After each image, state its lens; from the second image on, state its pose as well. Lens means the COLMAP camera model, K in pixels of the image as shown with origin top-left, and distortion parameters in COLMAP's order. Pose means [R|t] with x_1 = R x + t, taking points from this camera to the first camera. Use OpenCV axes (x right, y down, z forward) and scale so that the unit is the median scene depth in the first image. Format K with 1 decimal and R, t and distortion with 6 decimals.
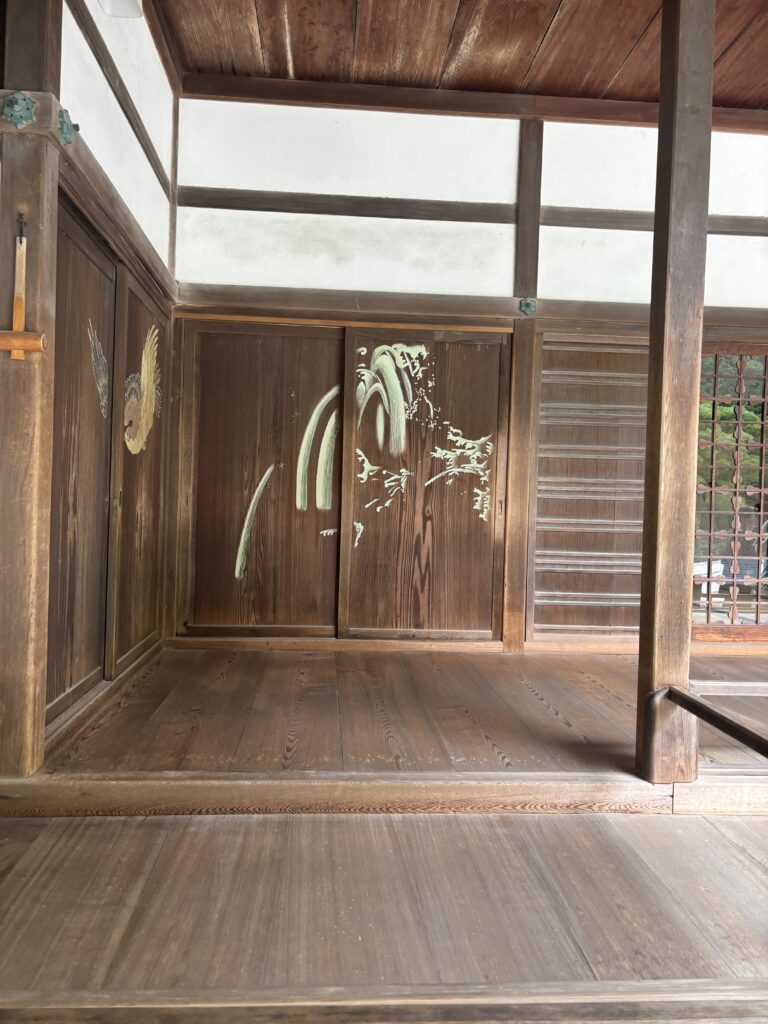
lens RADIAL K [[780.1, 0, 375.4], [0, 780.1, 520.0], [0, 0, 1]] dist [0.047931, -0.045020]
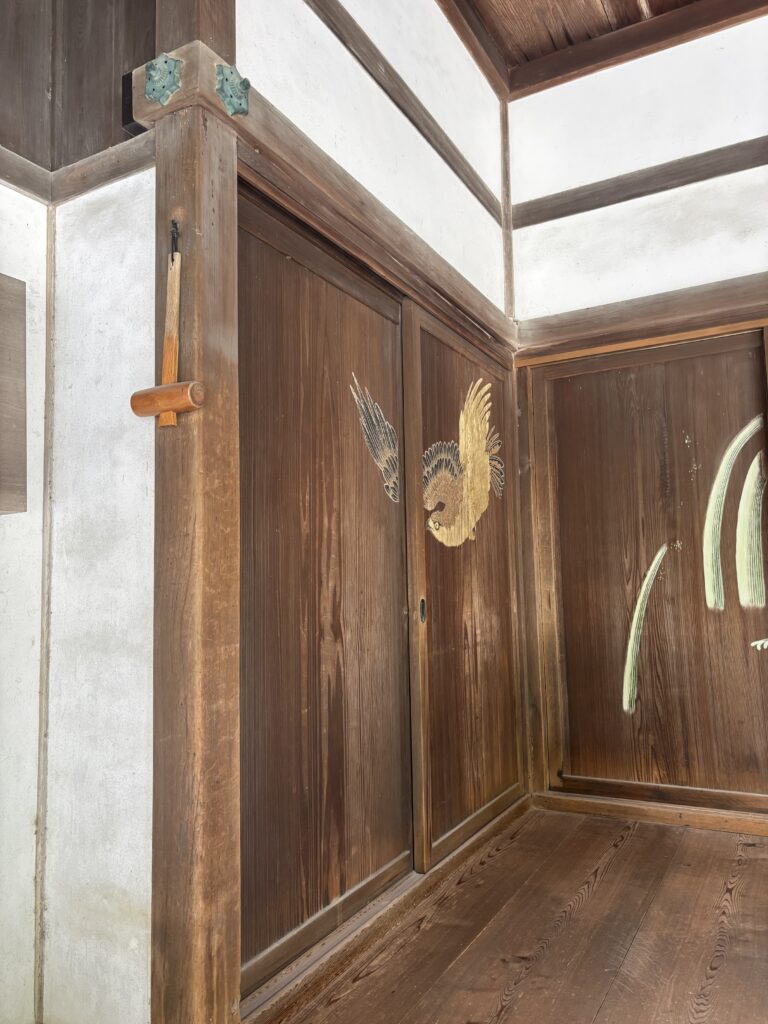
lens RADIAL K [[780.1, 0, 375.4], [0, 780.1, 520.0], [0, 0, 1]] dist [0.047931, -0.045020]
pose [[0.841352, -0.099277, -0.531291, 0.024127], [0.039719, 0.991685, -0.122406, -0.018745], [0.539026, 0.081884, 0.838300, 0.292438]]
